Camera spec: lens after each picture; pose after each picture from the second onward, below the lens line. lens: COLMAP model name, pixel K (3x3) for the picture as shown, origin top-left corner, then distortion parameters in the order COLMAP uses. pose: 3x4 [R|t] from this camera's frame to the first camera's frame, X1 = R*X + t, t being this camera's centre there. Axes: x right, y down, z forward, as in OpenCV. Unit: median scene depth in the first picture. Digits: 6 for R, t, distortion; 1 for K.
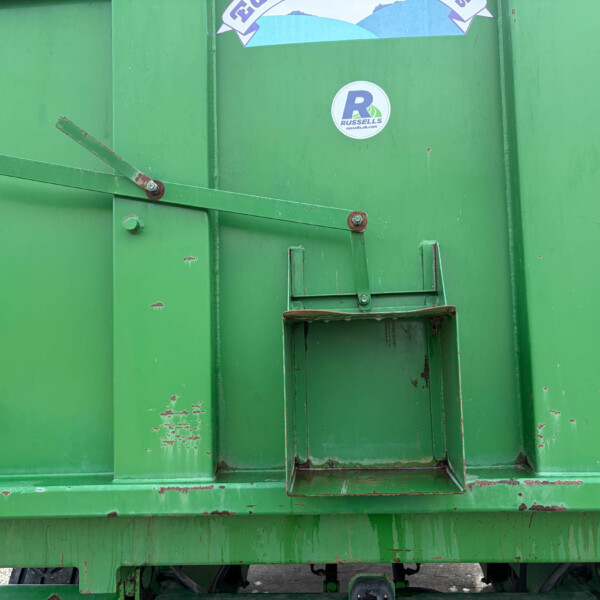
lens RADIAL K [[614.9, 0, 301.0], [0, 614.9, 298.1], [0, 0, 1]] dist [0.025866, 0.000000]
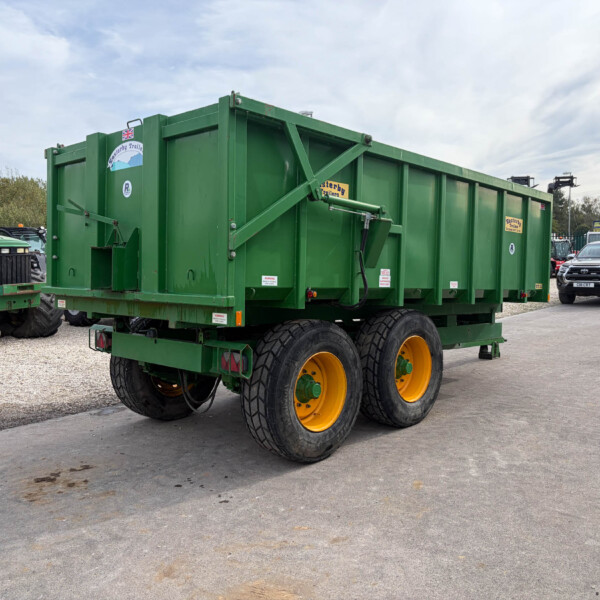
lens RADIAL K [[614.9, 0, 312.4], [0, 614.9, 305.7], [0, 0, 1]] dist [0.025866, 0.000000]
pose [[0.769683, 0.071047, -0.634461, 3.267793], [0.006421, 0.992877, 0.118971, -0.060646], [0.638394, -0.095644, 0.763744, -1.093227]]
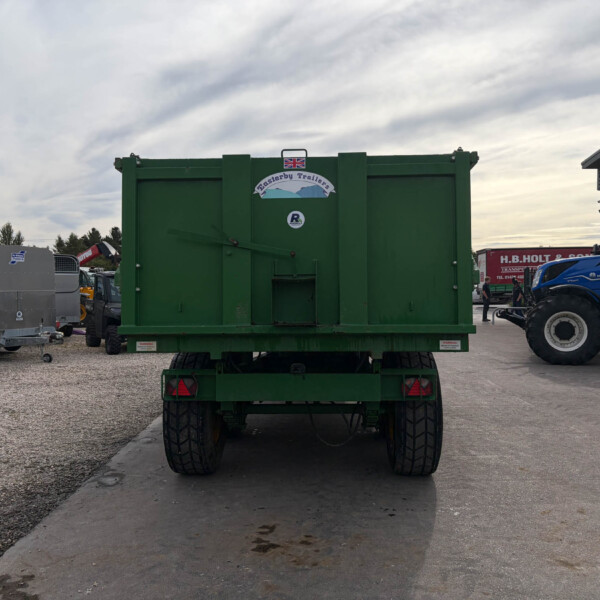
lens RADIAL K [[614.9, 0, 307.9], [0, 614.9, 290.0], [0, 0, 1]] dist [0.025866, 0.000000]
pose [[0.999436, 0.022245, 0.025141, 0.089031], [-0.022918, 0.999377, 0.026835, -0.012677], [-0.024528, -0.027396, 0.999324, -2.431753]]
